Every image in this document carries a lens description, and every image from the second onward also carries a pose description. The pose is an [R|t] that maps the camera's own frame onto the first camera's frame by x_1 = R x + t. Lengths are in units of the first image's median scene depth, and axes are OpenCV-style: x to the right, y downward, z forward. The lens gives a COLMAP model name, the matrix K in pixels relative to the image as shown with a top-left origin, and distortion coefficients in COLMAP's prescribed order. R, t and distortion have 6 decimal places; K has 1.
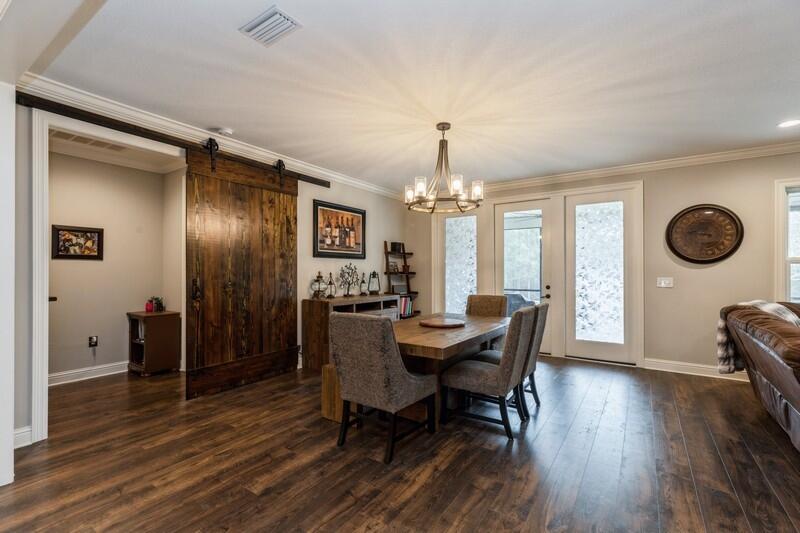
lens RADIAL K [[364.1, 0, 406.7], [0, 364.1, 270.2], [0, 0, 1]] dist [0.002317, 0.001610]
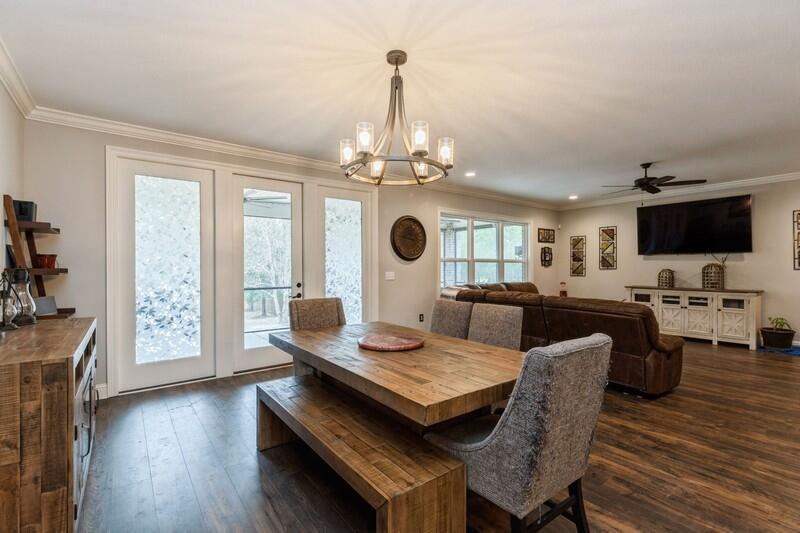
lens RADIAL K [[364.1, 0, 400.4], [0, 364.1, 268.1], [0, 0, 1]] dist [0.002317, 0.001610]
pose [[0.345685, -0.011478, 0.938280, -0.389167], [-0.014618, 0.999738, 0.017615, -0.011233], [-0.938237, -0.019805, 0.345426, 0.512048]]
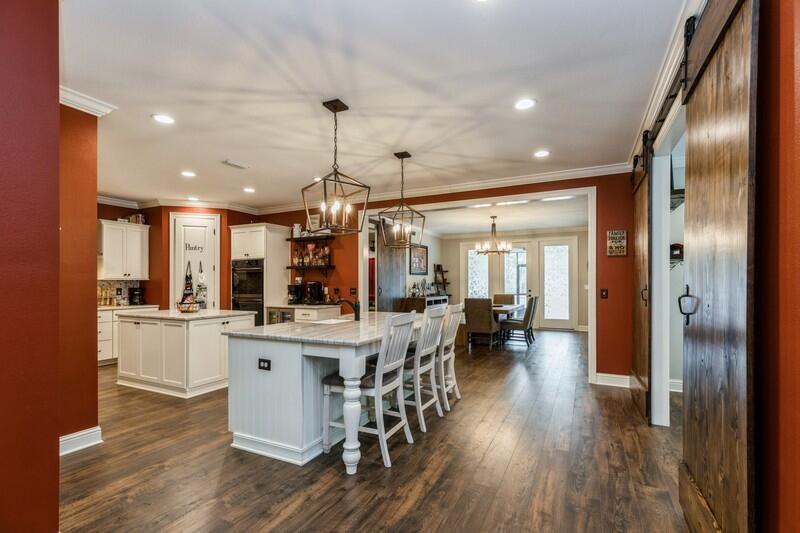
lens RADIAL K [[364.1, 0, 407.5], [0, 364.1, 282.3], [0, 0, 1]] dist [0.002317, 0.001610]
pose [[0.991665, -0.004055, 0.128778, -0.501965], [0.003430, 0.999981, 0.005081, -0.005897], [-0.128796, -0.004597, 0.991660, -0.809323]]
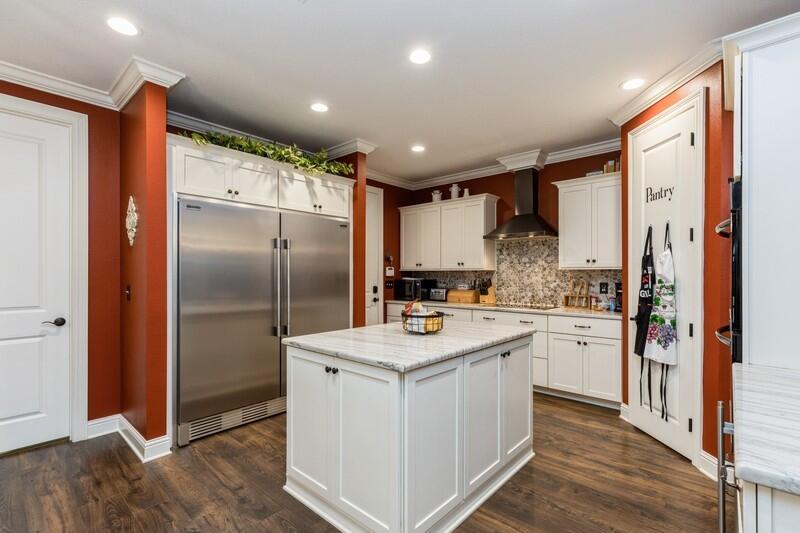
lens RADIAL K [[364.1, 0, 405.0], [0, 364.1, 274.7], [0, 0, 1]] dist [0.002317, 0.001610]
pose [[-0.146218, -0.001991, -0.989250, -0.474321], [0.004847, 0.999985, -0.002729, 0.000387], [0.989241, -0.005194, -0.146206, 0.243997]]
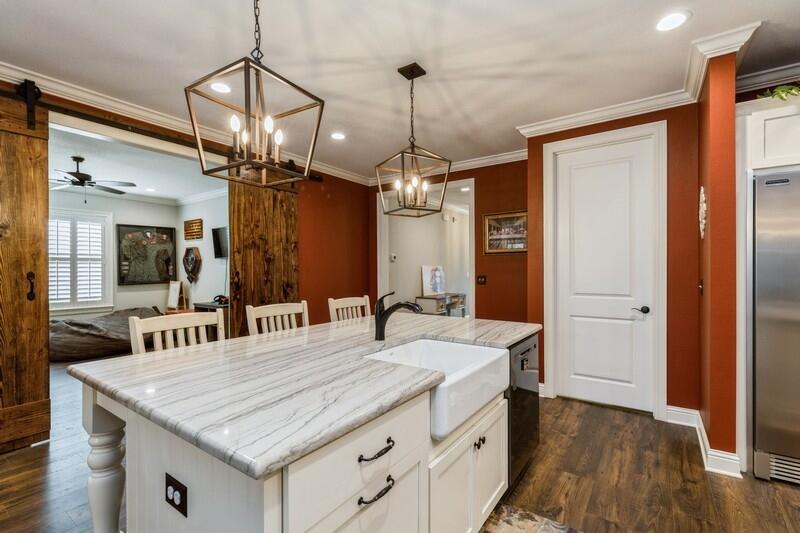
lens RADIAL K [[364.1, 0, 403.3], [0, 364.1, 270.1], [0, 0, 1]] dist [0.002317, 0.001610]
pose [[-0.999490, 0.001239, 0.031916, -0.543591], [0.001117, 0.999992, -0.003843, 0.000479], [-0.031920, -0.003805, -0.999483, 0.294124]]
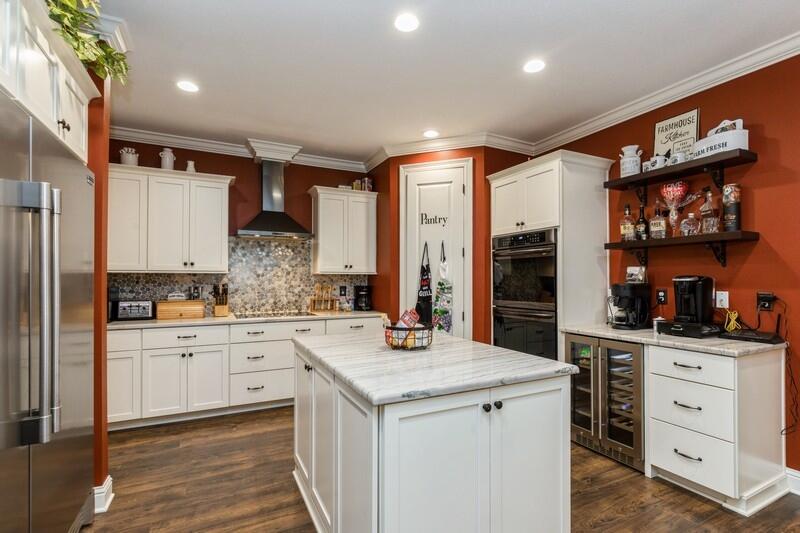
lens RADIAL K [[380.3, 0, 401.6], [0, 380.3, 273.6], [0, 0, 1]] dist [-0.010254, 0.000841]
pose [[0.865419, -0.008278, -0.500981, -0.739565], [0.003641, 0.999941, -0.010232, -0.002982], [0.501036, 0.007030, 0.865398, -0.165725]]
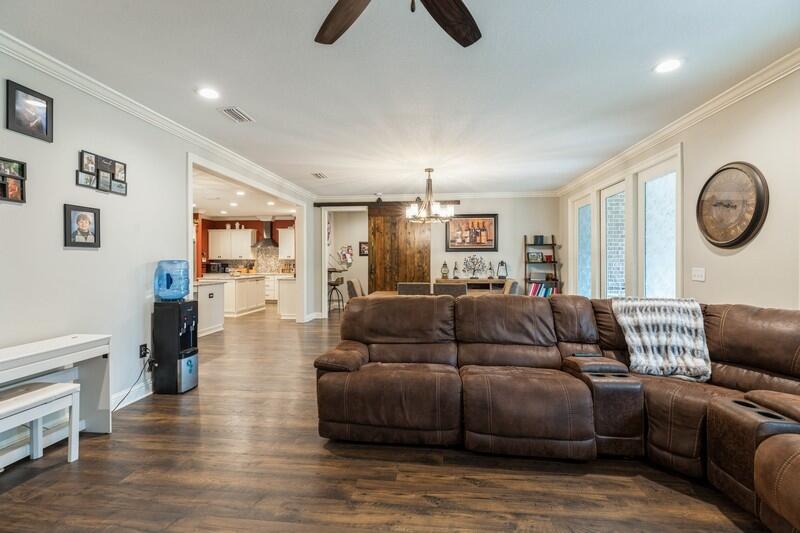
lens RADIAL K [[364.1, 0, 399.2], [0, 364.1, 265.4], [0, 0, 1]] dist [0.002317, 0.001610]
pose [[0.441567, 0.007163, -0.897199, 1.043680], [0.005171, 0.999931, 0.010528, 0.004777], [0.897213, -0.009288, 0.441500, 0.132736]]
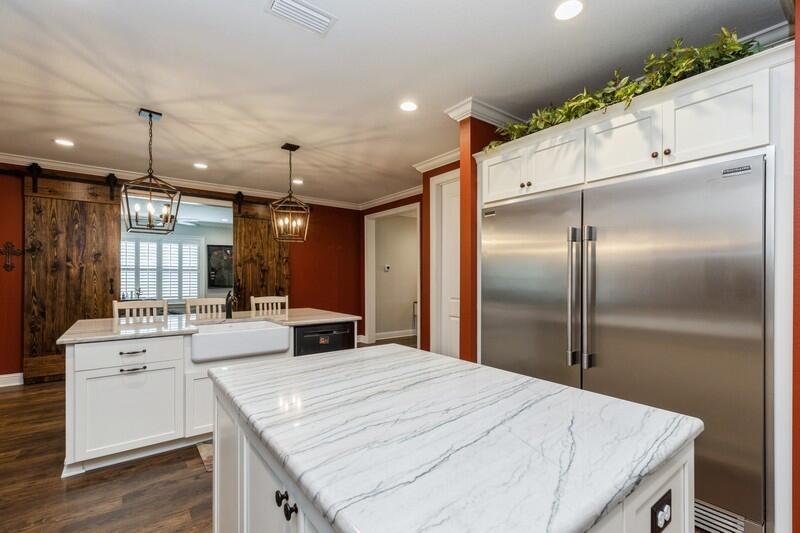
lens RADIAL K [[364.1, 0, 401.0], [0, 364.1, 275.9], [0, 0, 1]] dist [0.002317, 0.001610]
pose [[-0.942911, -0.000754, 0.333043, -1.024021], [-0.004571, 0.999933, -0.010679, 0.000767], [-0.333013, -0.011592, -0.942851, 0.433999]]
